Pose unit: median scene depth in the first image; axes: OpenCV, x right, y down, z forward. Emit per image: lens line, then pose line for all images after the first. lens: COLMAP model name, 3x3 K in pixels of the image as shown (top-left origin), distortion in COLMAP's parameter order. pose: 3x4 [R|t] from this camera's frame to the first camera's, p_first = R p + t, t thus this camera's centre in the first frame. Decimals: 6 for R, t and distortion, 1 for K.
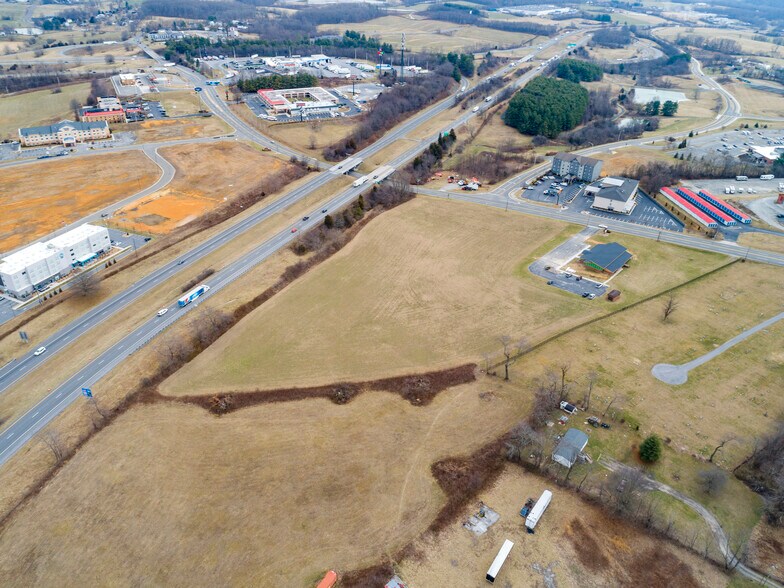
lens RADIAL K [[589.8, 0, 390.7], [0, 589.8, 293.9], [0, 0, 1]] dist [-0.024594, 0.010474]
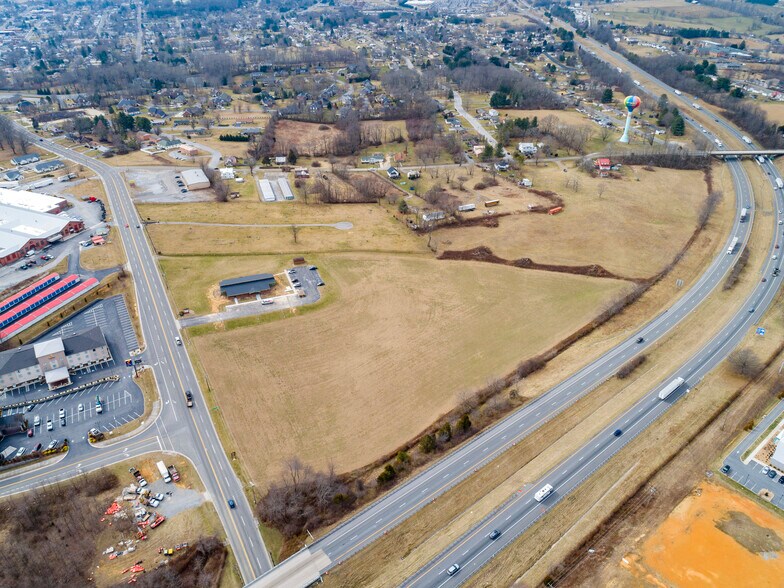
lens RADIAL K [[589.8, 0, 390.7], [0, 589.8, 293.9], [0, 0, 1]] dist [-0.024594, 0.010474]
pose [[-0.889728, -0.258100, 0.376521, -0.314205], [0.206977, 0.507073, 0.836682, -1.006880], [-0.406871, 0.822351, -0.397737, 1.487720]]
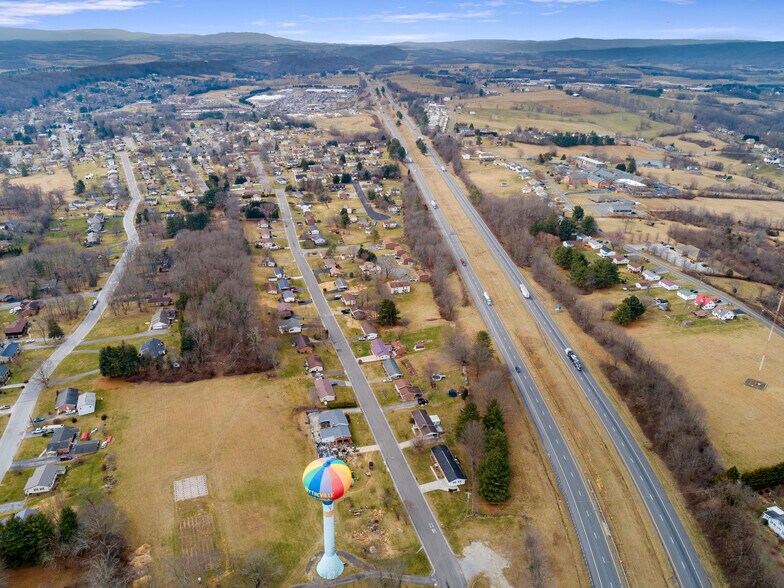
lens RADIAL K [[589.8, 0, 390.7], [0, 589.8, 293.9], [0, 0, 1]] dist [-0.024594, 0.010474]
pose [[-0.941531, -0.165684, 0.293374, -0.347325], [0.140810, 0.597548, 0.789372, -0.106291], [-0.306092, 0.784529, -0.539280, -0.031627]]
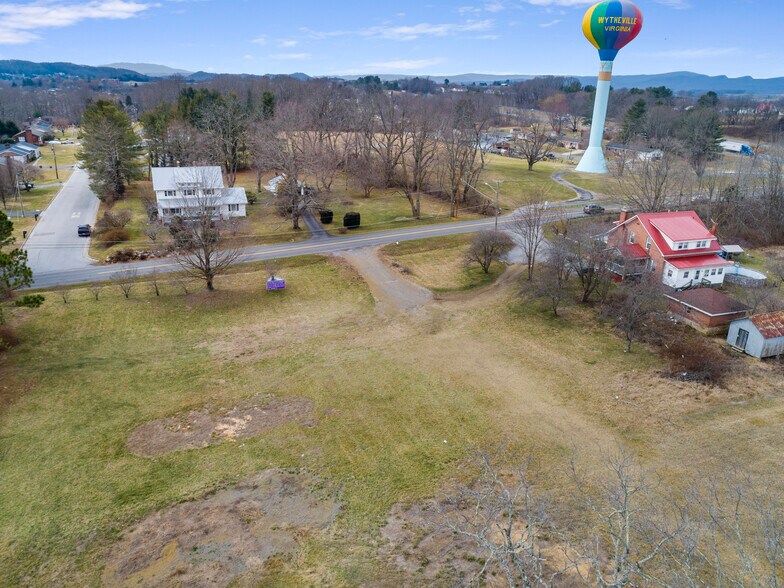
lens RADIAL K [[589.8, 0, 390.7], [0, 589.8, 293.9], [0, 0, 1]] dist [-0.024594, 0.010474]
pose [[-0.982255, -0.108404, 0.153045, -0.033434], [0.050412, 0.633390, 0.772189, 0.249306], [-0.180646, 0.766202, -0.616686, 0.366327]]
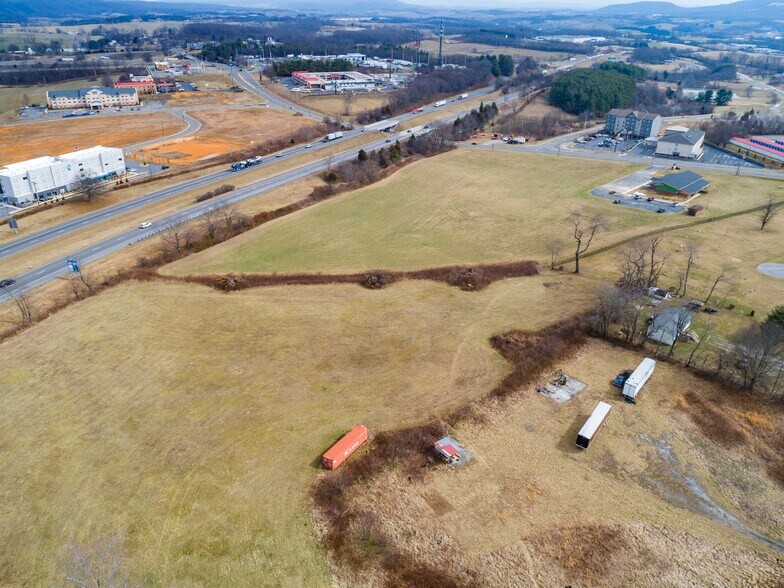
lens RADIAL K [[589.8, 0, 390.7], [0, 589.8, 293.9], [0, 0, 1]] dist [-0.024594, 0.010474]
pose [[0.998579, 0.016368, -0.050715, -0.015658], [-0.020137, 0.997002, -0.074709, 0.193823], [0.049340, 0.075624, 0.995915, 0.141185]]
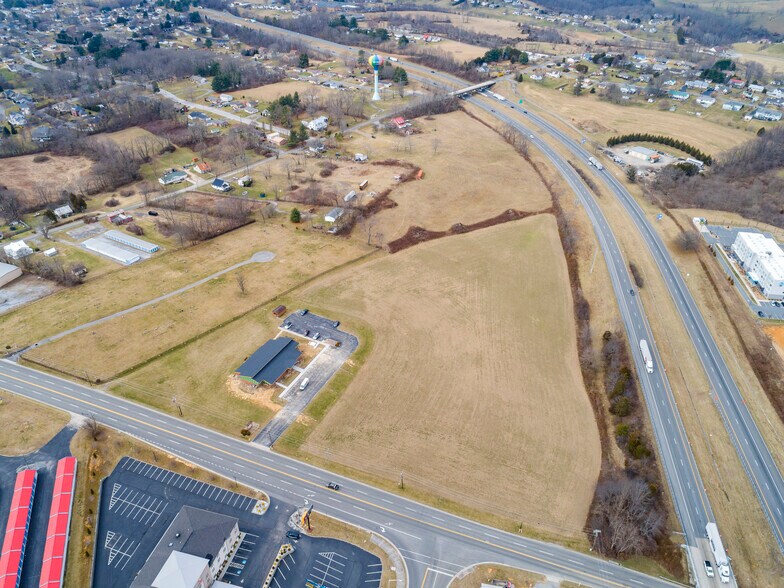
lens RADIAL K [[589.8, 0, 390.7], [0, 589.8, 293.9], [0, 0, 1]] dist [-0.024594, 0.010474]
pose [[-0.964111, 0.121166, -0.236238, 0.429724], [-0.157528, 0.455185, 0.876351, -0.970337], [0.213716, 0.882114, -0.419762, 1.451723]]
